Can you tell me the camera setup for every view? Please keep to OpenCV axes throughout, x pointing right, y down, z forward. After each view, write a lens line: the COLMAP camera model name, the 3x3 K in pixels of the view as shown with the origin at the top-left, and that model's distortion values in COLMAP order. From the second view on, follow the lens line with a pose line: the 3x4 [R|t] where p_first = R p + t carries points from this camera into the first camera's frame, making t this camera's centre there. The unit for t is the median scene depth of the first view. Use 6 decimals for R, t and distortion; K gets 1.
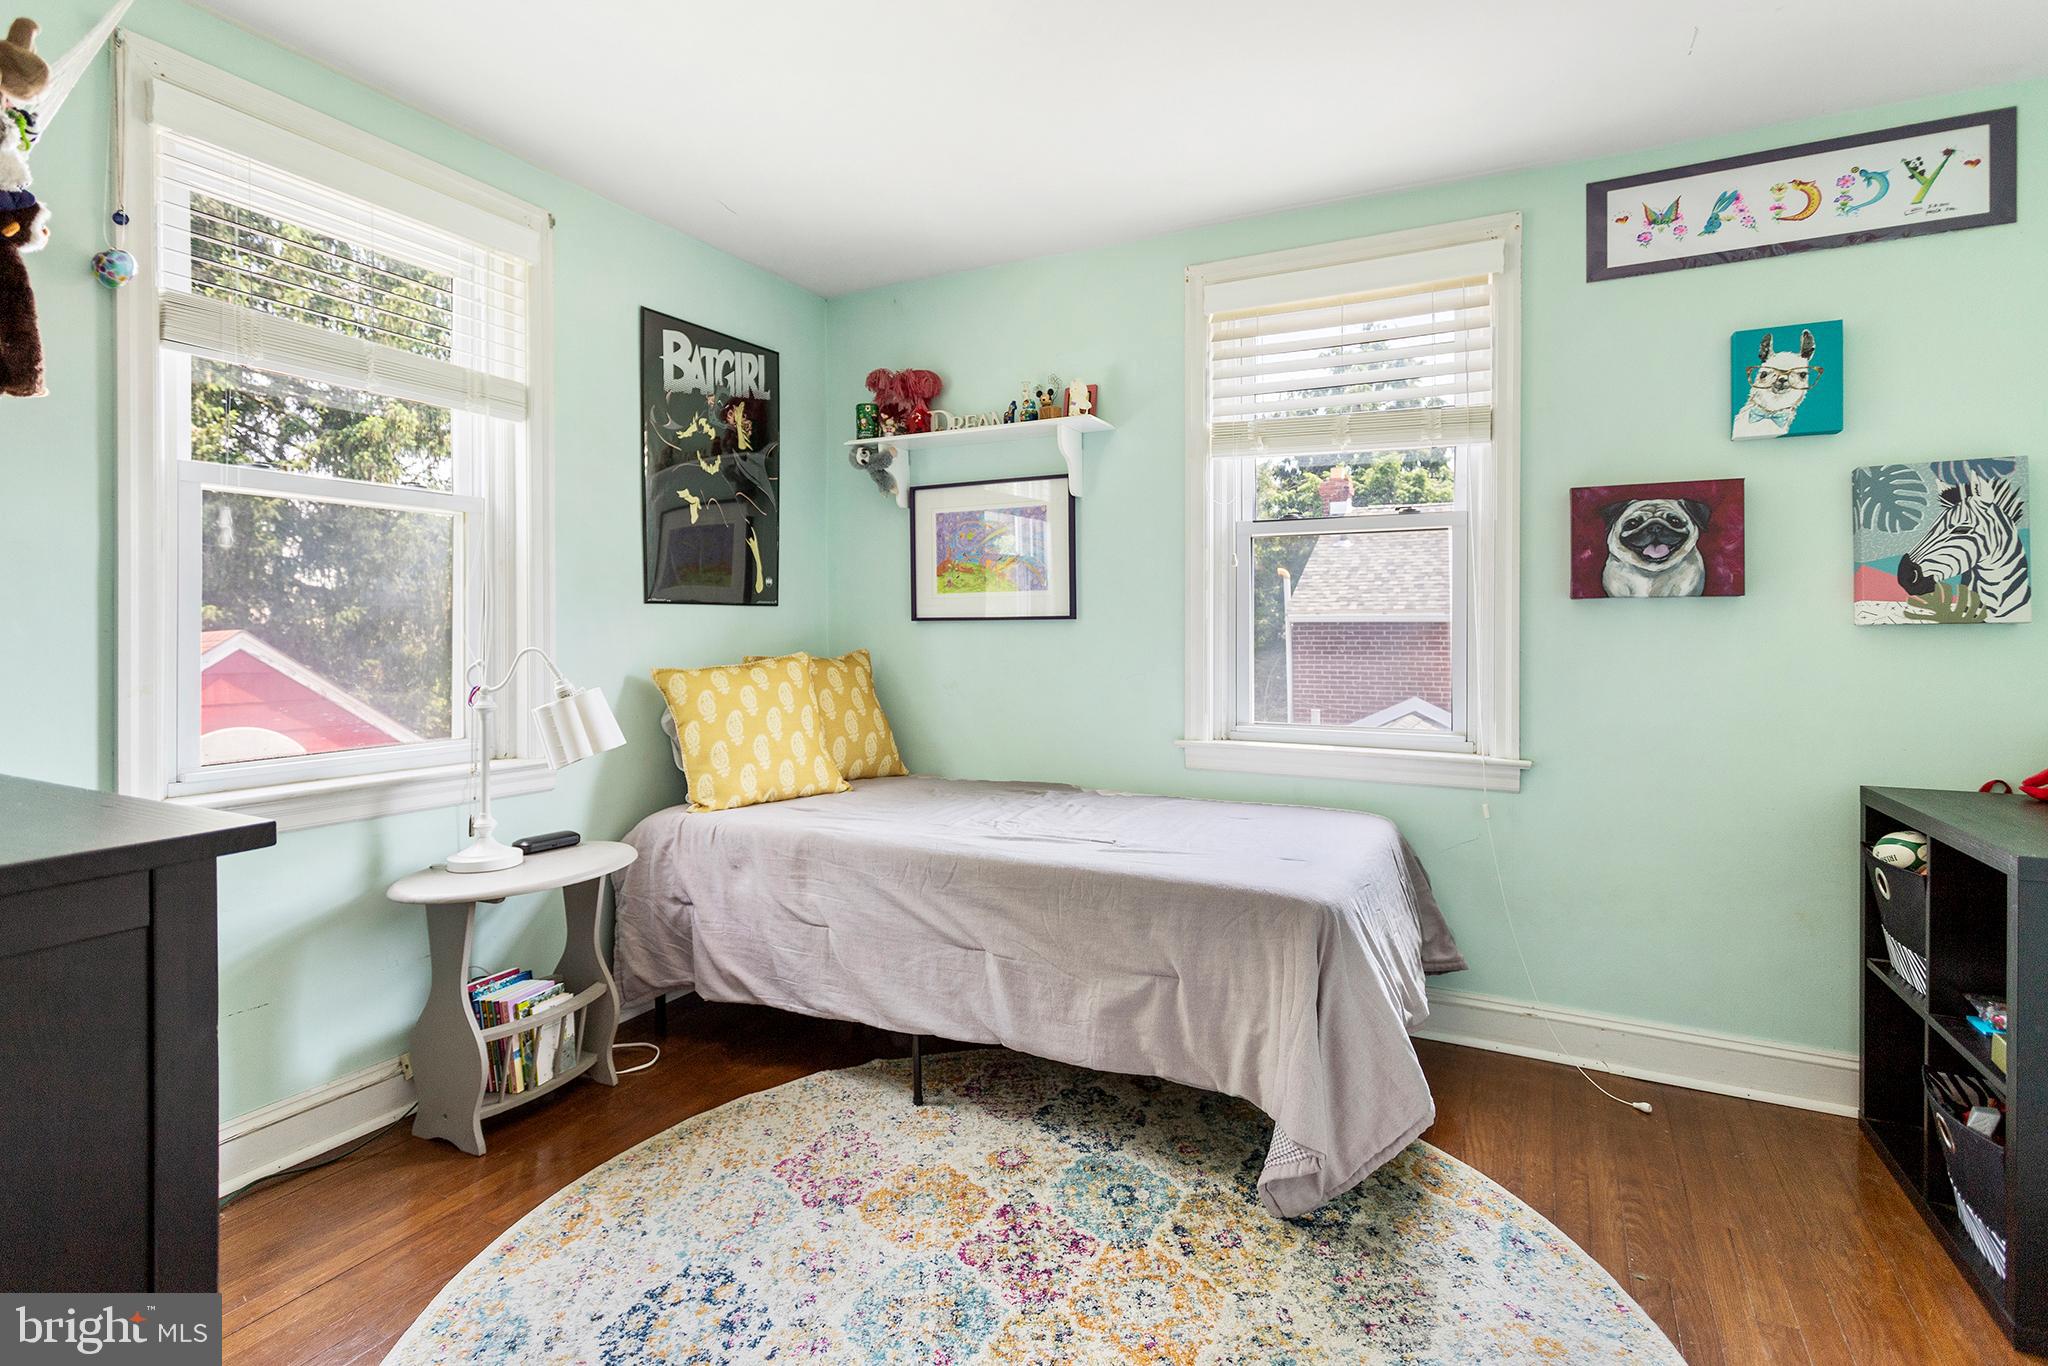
lens RADIAL K [[988.7, 0, 1031.1], [0, 988.7, 632.9], [0, 0, 1]] dist [0.003677, 0.001466]
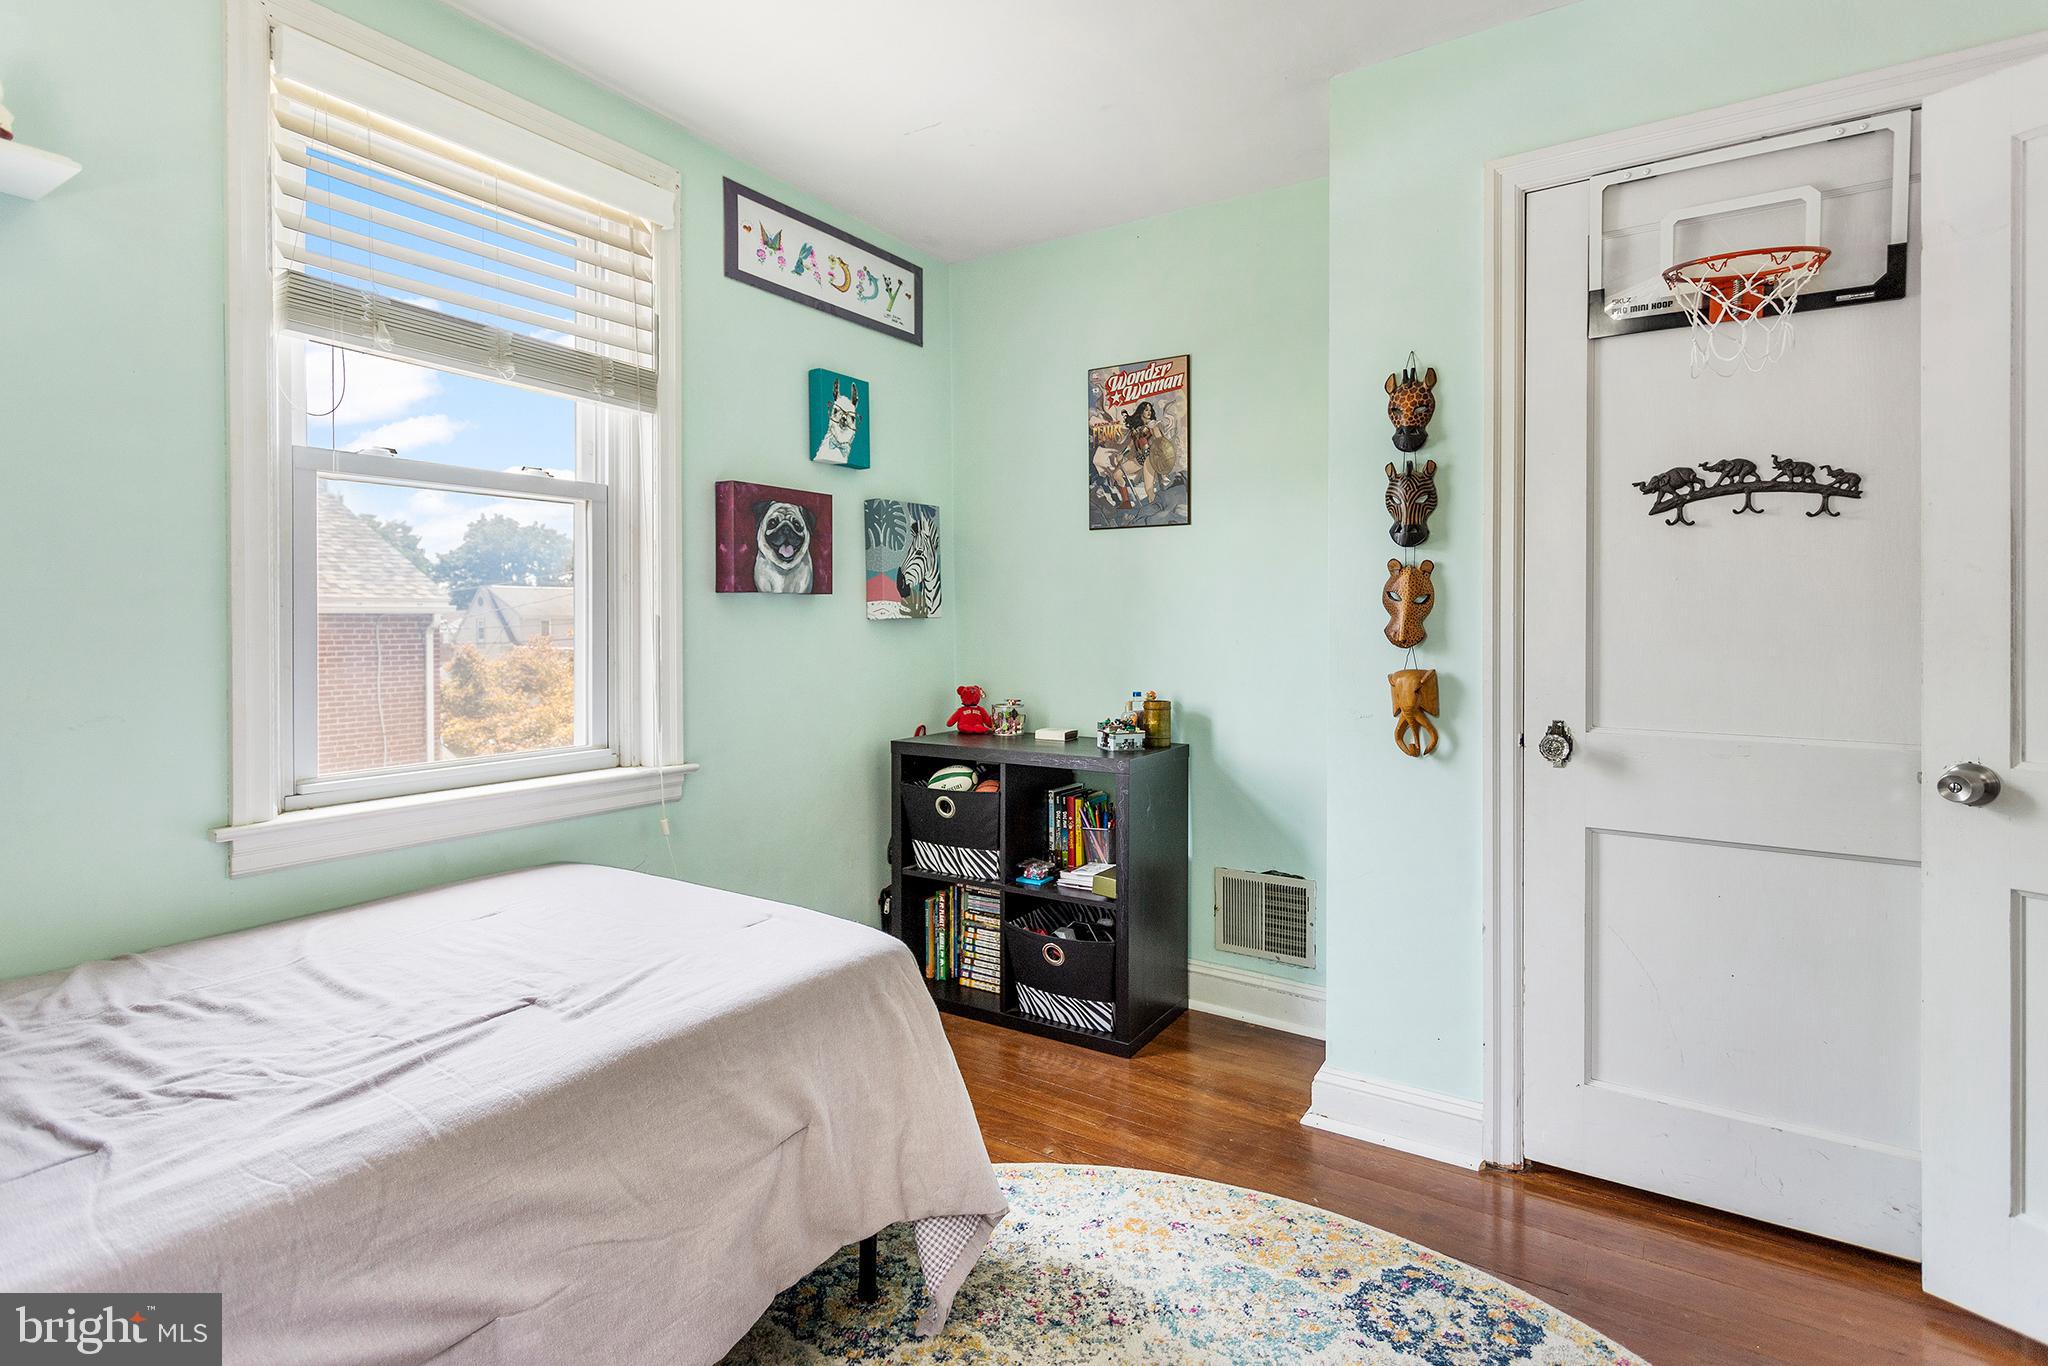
lens RADIAL K [[988.7, 0, 1033.6], [0, 988.7, 624.7], [0, 0, 1]] dist [0.003677, 0.001466]
pose [[0.125023, -0.008424, 0.992118, -0.418195], [0.002196, 0.999964, 0.008214, -0.010089], [-0.992151, 0.001152, 0.125037, 0.601931]]
